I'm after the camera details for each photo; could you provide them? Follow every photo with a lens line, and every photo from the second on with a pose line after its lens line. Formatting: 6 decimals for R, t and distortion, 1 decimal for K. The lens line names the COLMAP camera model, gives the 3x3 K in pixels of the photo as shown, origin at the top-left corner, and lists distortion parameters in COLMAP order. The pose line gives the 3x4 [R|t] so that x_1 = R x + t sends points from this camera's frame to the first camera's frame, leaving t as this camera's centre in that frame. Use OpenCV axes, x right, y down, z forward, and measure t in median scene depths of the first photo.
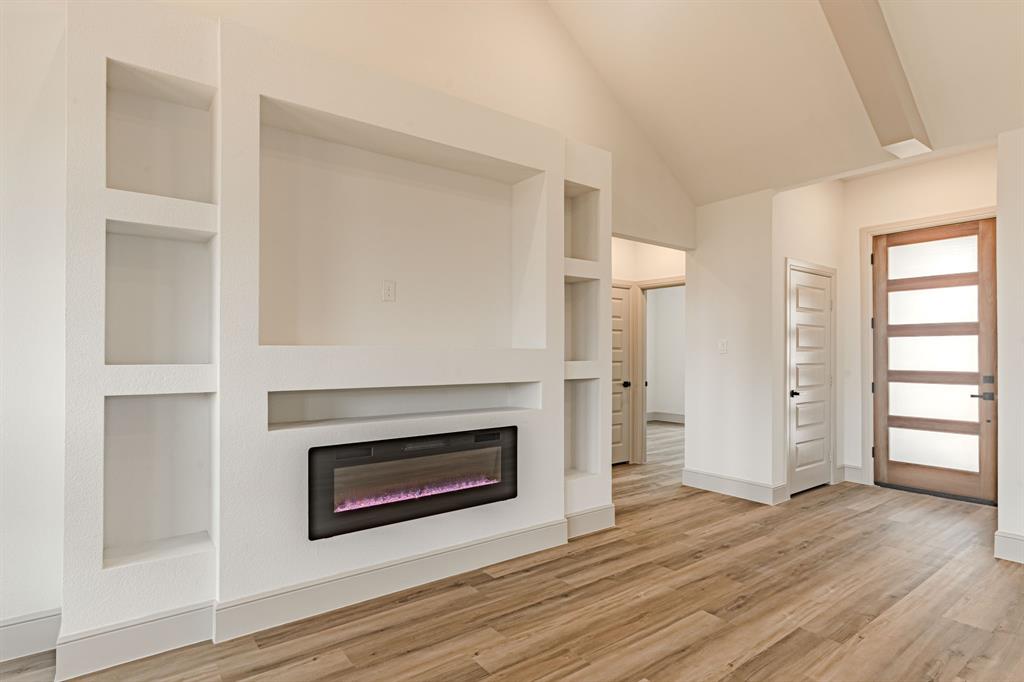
lens RADIAL K [[537.5, 0, 528.5], [0, 537.5, 346.7], [0, 0, 1]] dist [-0.007525, 0.001591]
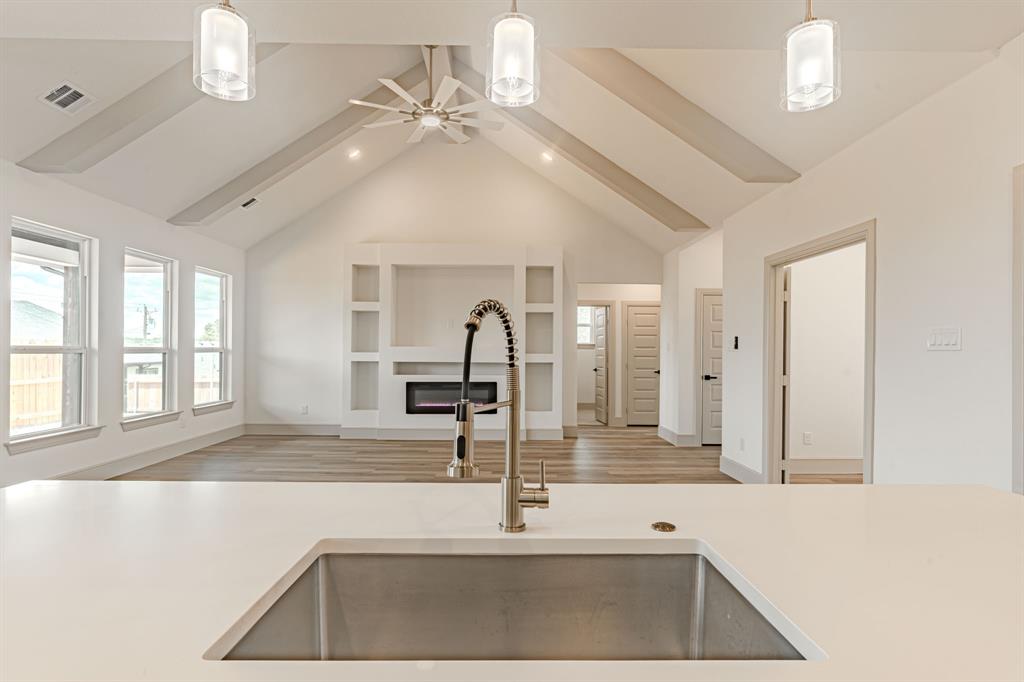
lens RADIAL K [[537.5, 0, 520.5], [0, 537.5, 347.7], [0, 0, 1]] dist [-0.007525, 0.001591]
pose [[0.815142, 0.007302, -0.579215, 1.695004], [-0.000469, 0.999929, 0.011946, -0.030270], [0.579261, -0.009466, 0.815087, -0.966541]]
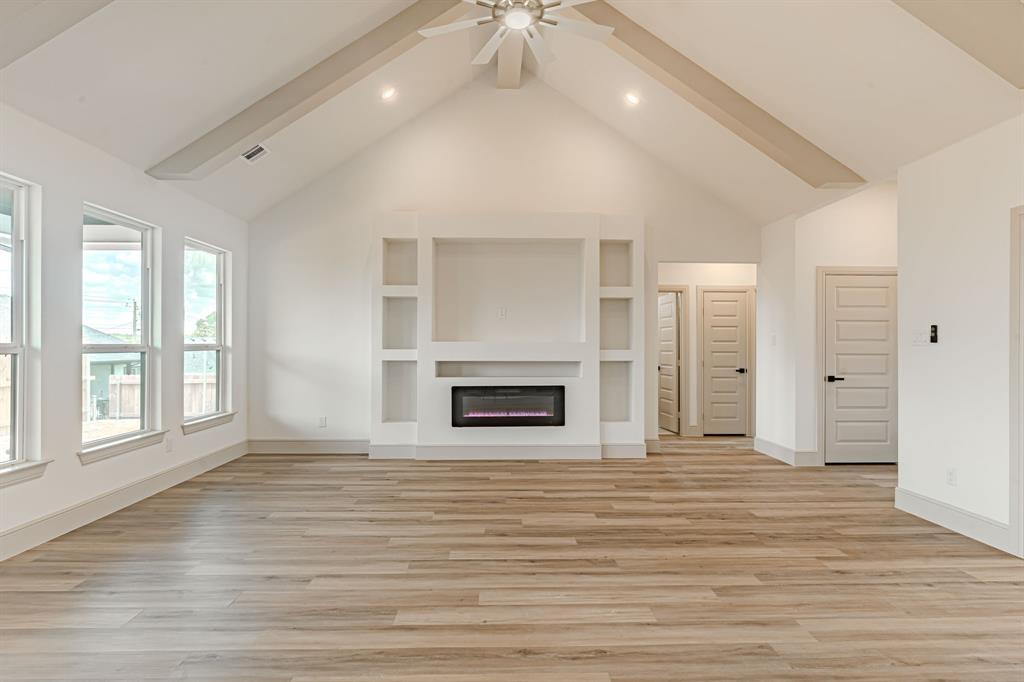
lens RADIAL K [[537.5, 0, 511.4], [0, 537.5, 344.0], [0, 0, 1]] dist [-0.007525, 0.001591]
pose [[0.815442, 0.003520, -0.578828, 1.080177], [0.005318, 0.999894, 0.013572, -0.022418], [0.578814, -0.014146, 0.815337, -0.697733]]
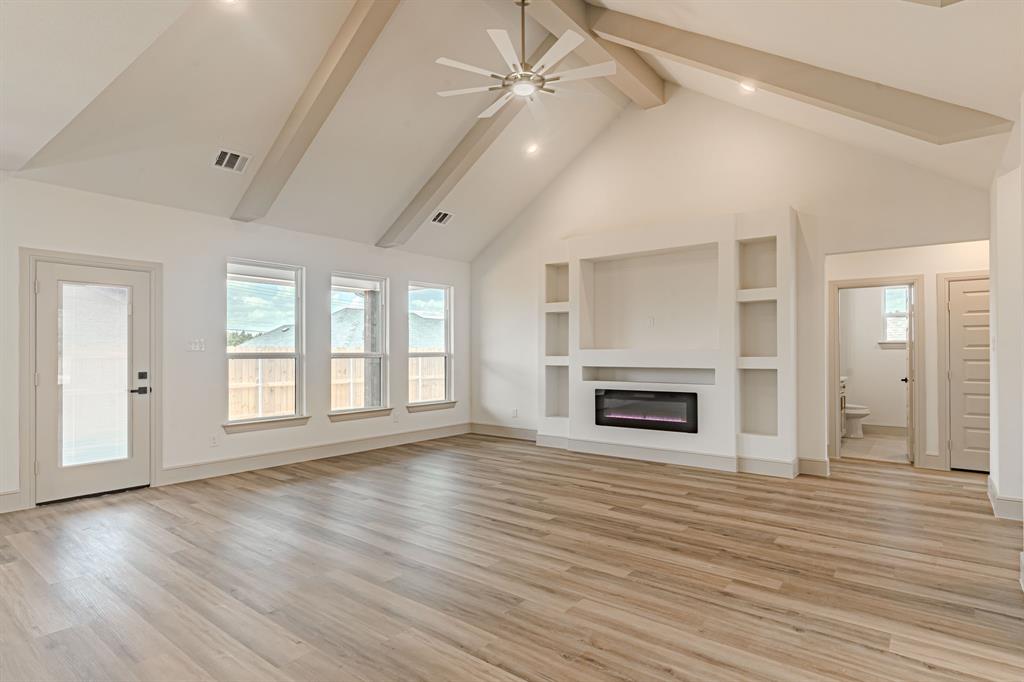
lens RADIAL K [[537.5, 0, 507.8], [0, 537.5, 345.1], [0, 0, 1]] dist [-0.007525, 0.001591]
pose [[0.251198, -0.011862, -0.967863, 1.907773], [0.017016, 0.999825, -0.007838, -0.009695], [0.967786, -0.014500, 0.251355, -0.057124]]
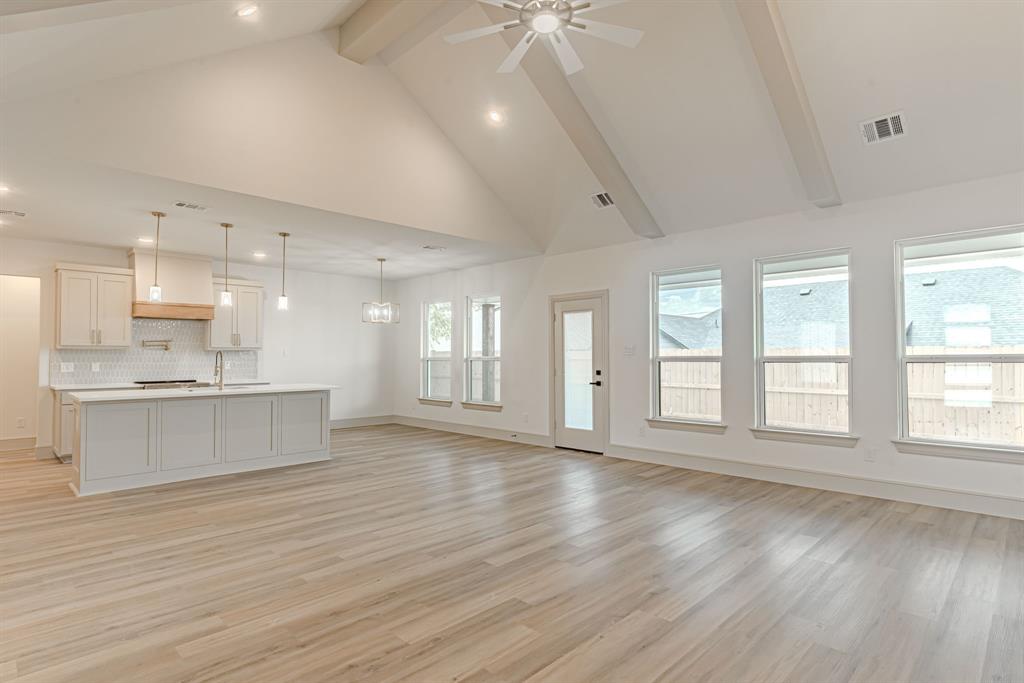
lens RADIAL K [[537.5, 0, 514.1], [0, 537.5, 340.3], [0, 0, 1]] dist [-0.007525, 0.001591]
pose [[-0.990613, 0.002158, -0.136679, 0.569221], [0.008606, 0.998877, -0.046600, 0.019180], [0.136425, -0.047339, -0.989519, 1.696802]]
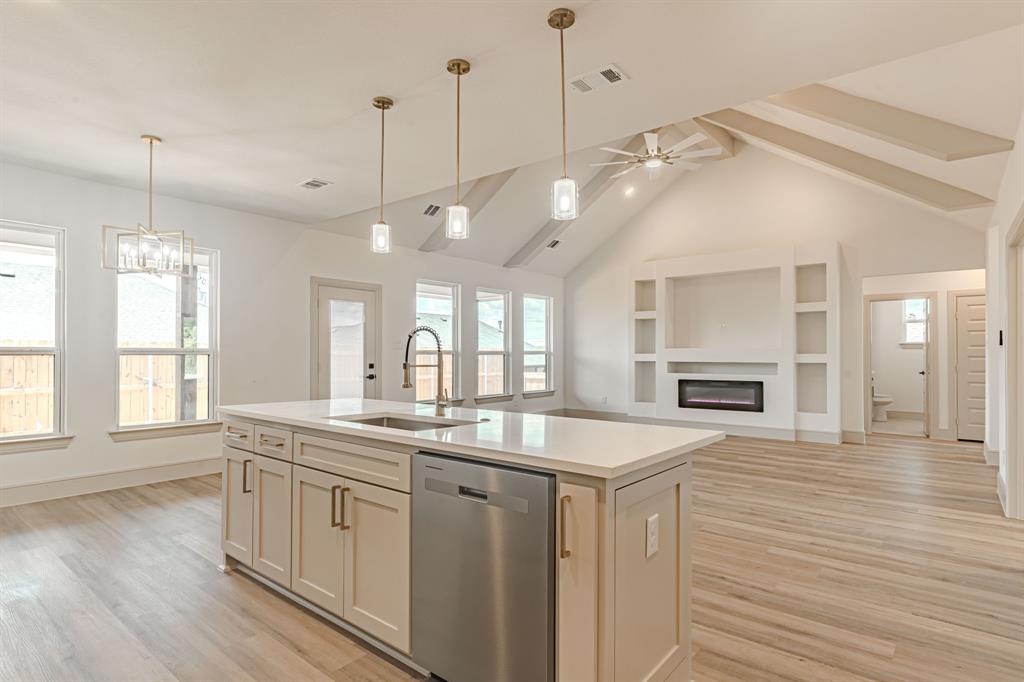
lens RADIAL K [[537.5, 0, 511.6], [0, 537.5, 348.5], [0, 0, 1]] dist [-0.007525, 0.001591]
pose [[0.240129, -0.006088, -0.970722, 2.451603], [0.014670, 0.999889, -0.002642, -0.007831], [0.970630, -0.013606, 0.240191, -0.763000]]
